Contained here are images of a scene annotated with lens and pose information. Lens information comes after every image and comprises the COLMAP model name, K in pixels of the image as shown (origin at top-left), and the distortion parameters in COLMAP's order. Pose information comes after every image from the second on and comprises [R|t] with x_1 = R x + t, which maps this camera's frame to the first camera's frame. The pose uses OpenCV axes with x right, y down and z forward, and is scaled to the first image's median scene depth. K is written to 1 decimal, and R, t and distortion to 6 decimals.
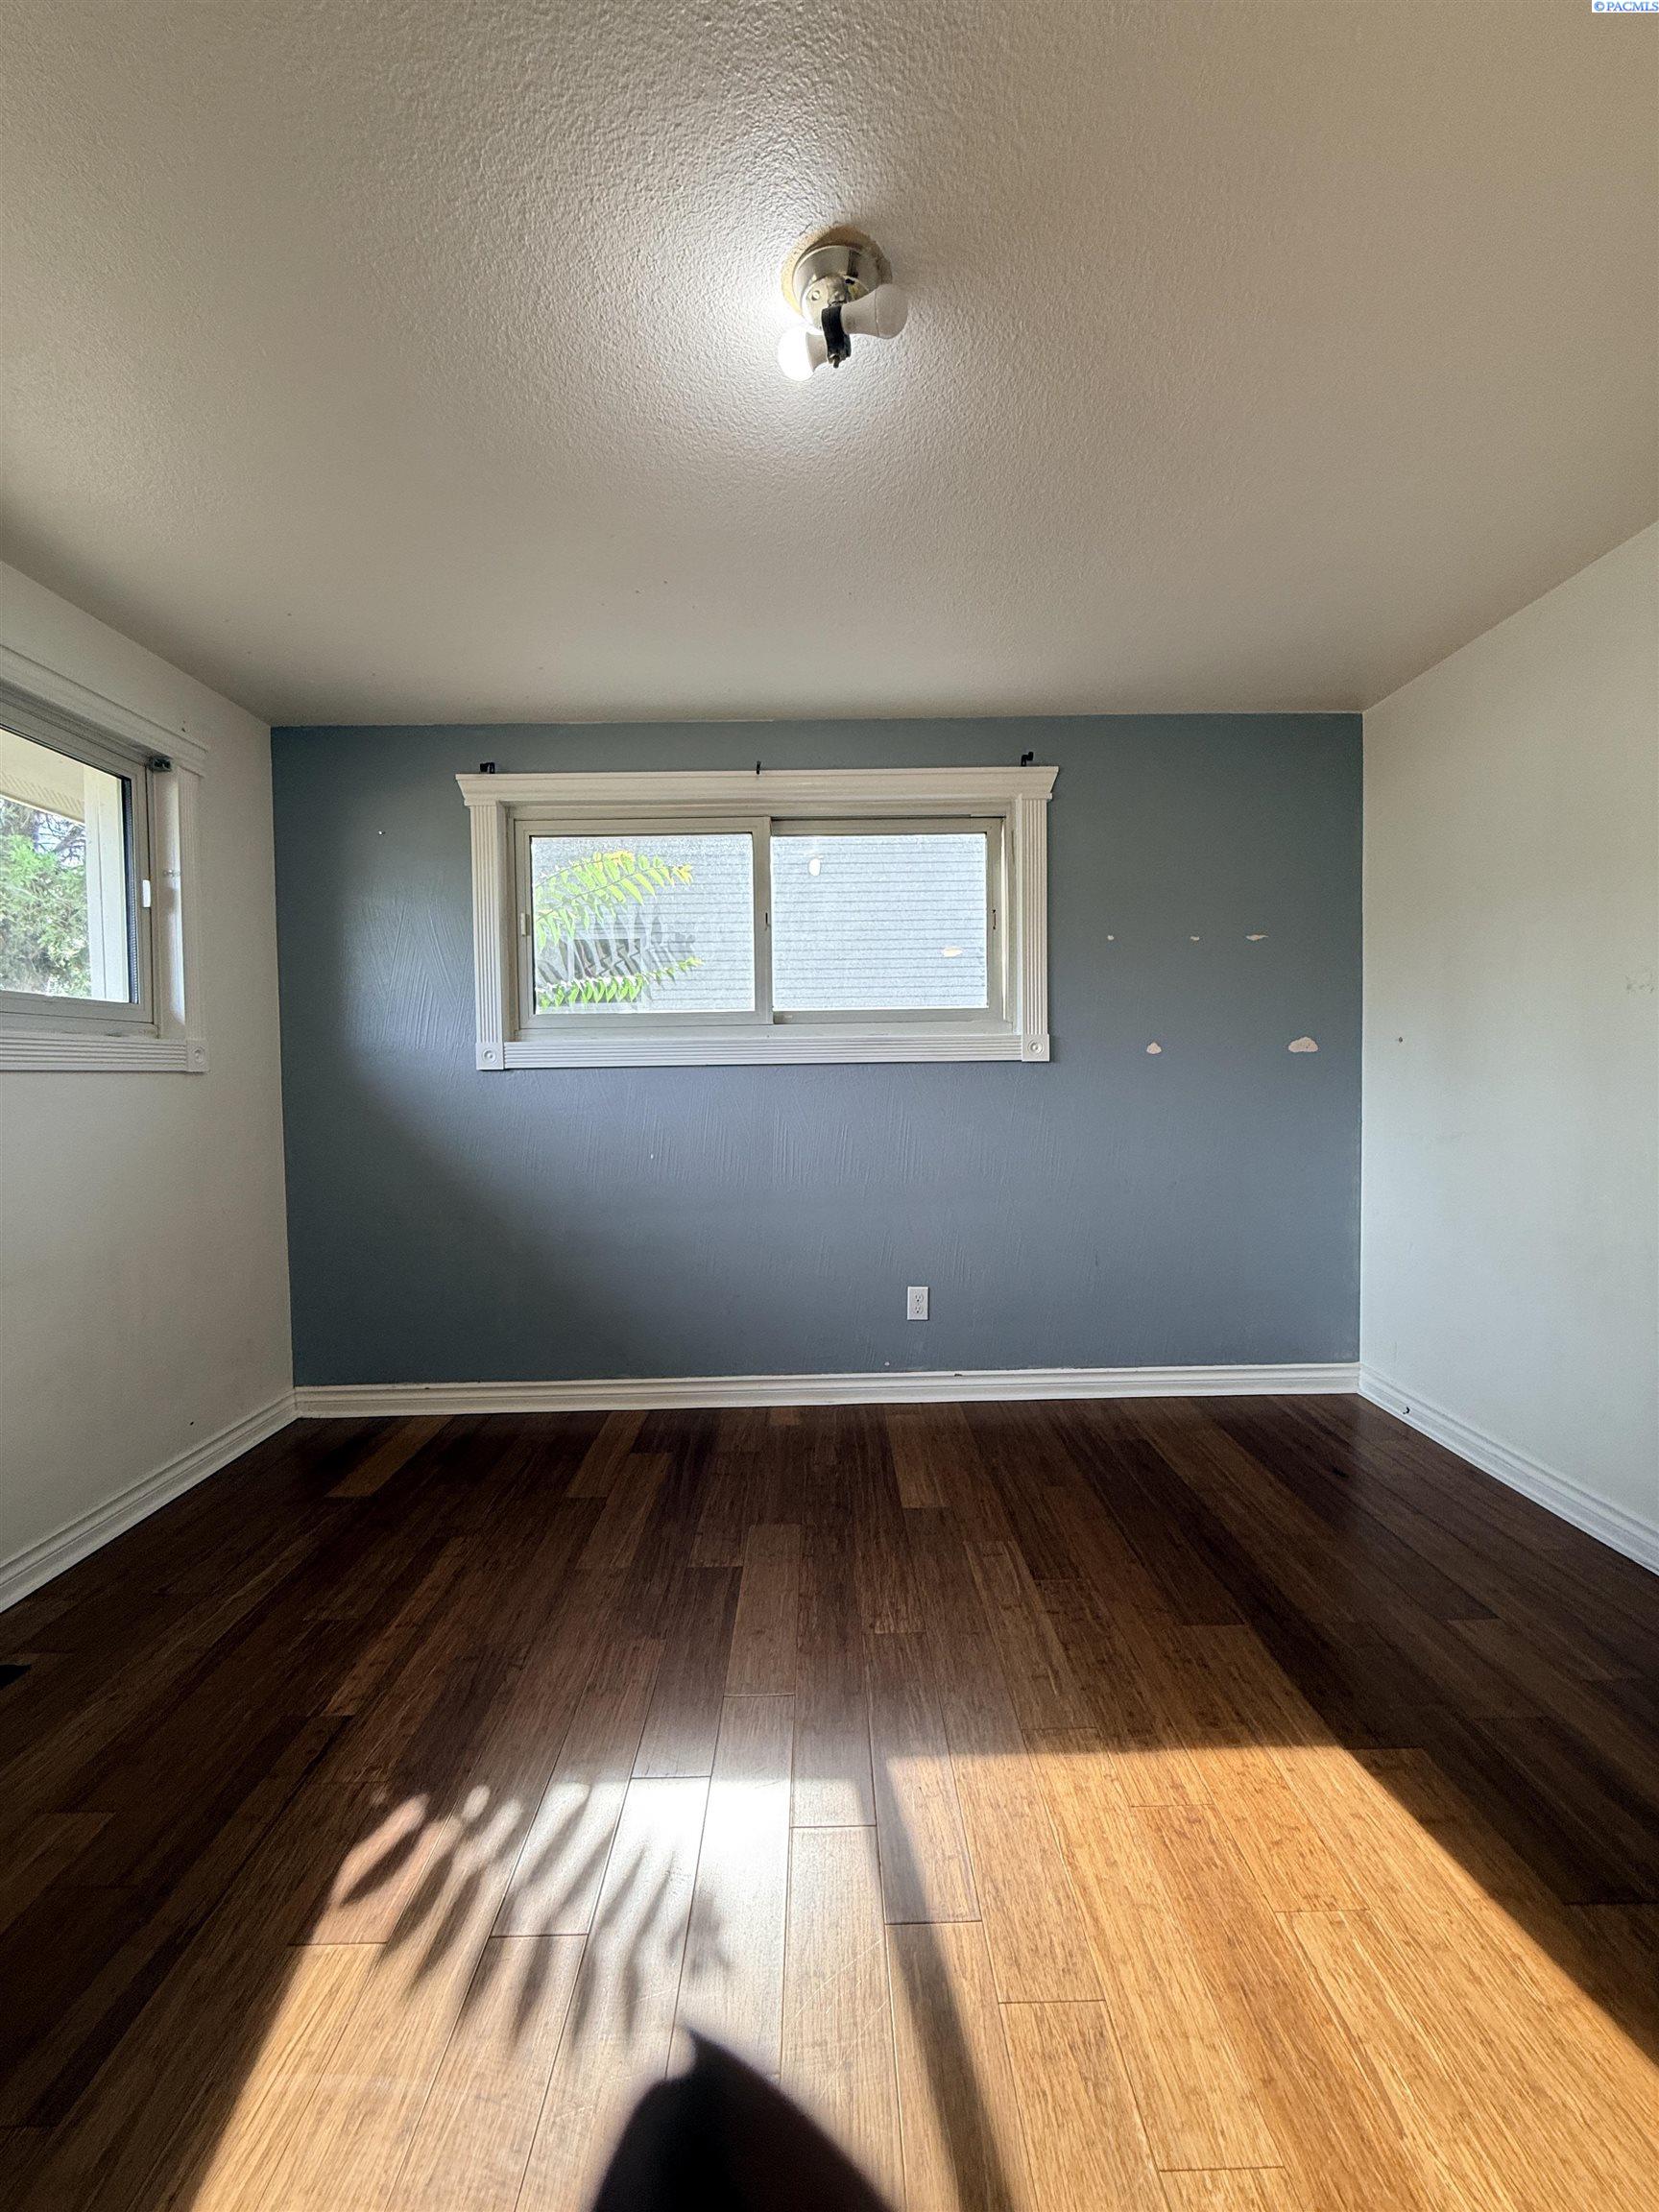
lens RADIAL K [[888.5, 0, 837.6], [0, 888.5, 1109.5], [0, 0, 1]] dist [0.000066, 0.000956]
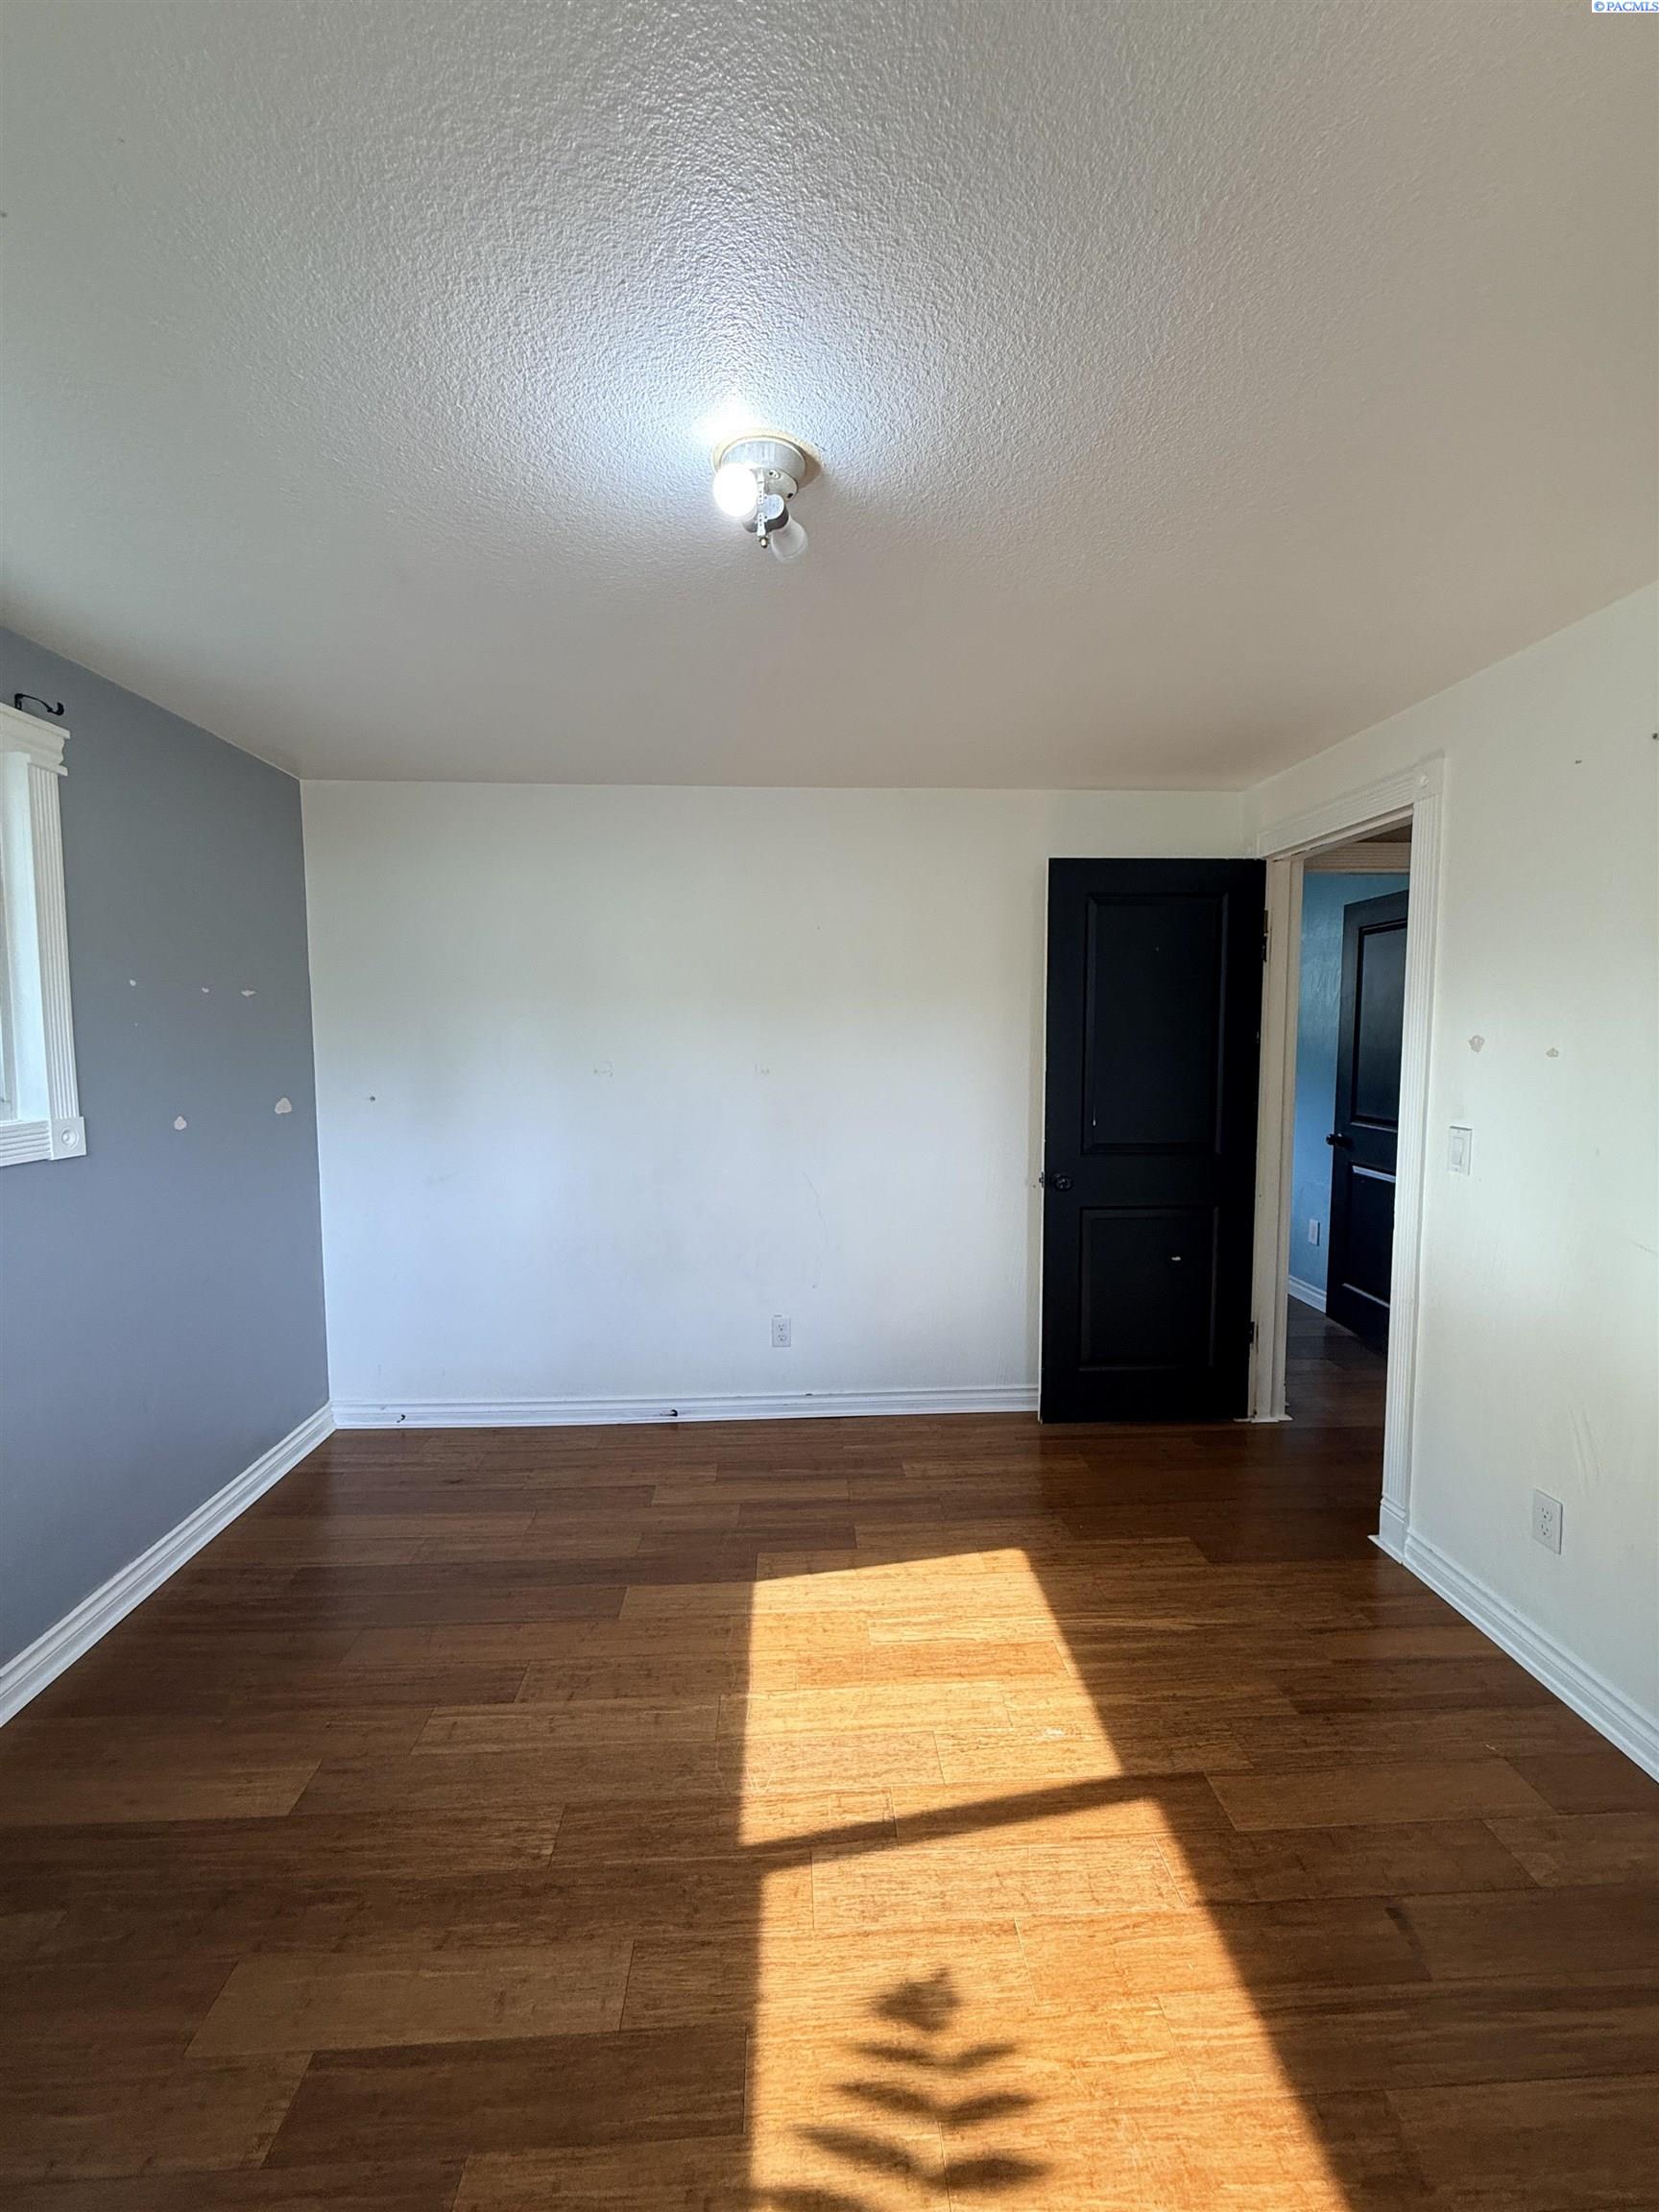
lens RADIAL K [[888.5, 0, 828.9], [0, 888.5, 1109.1], [0, 0, 1]] dist [0.000066, 0.000956]
pose [[-0.034030, -0.072678, 0.996775, -0.761882], [0.043347, 0.996307, 0.074124, -0.186524], [-0.998480, 0.045730, -0.030754, 0.701083]]
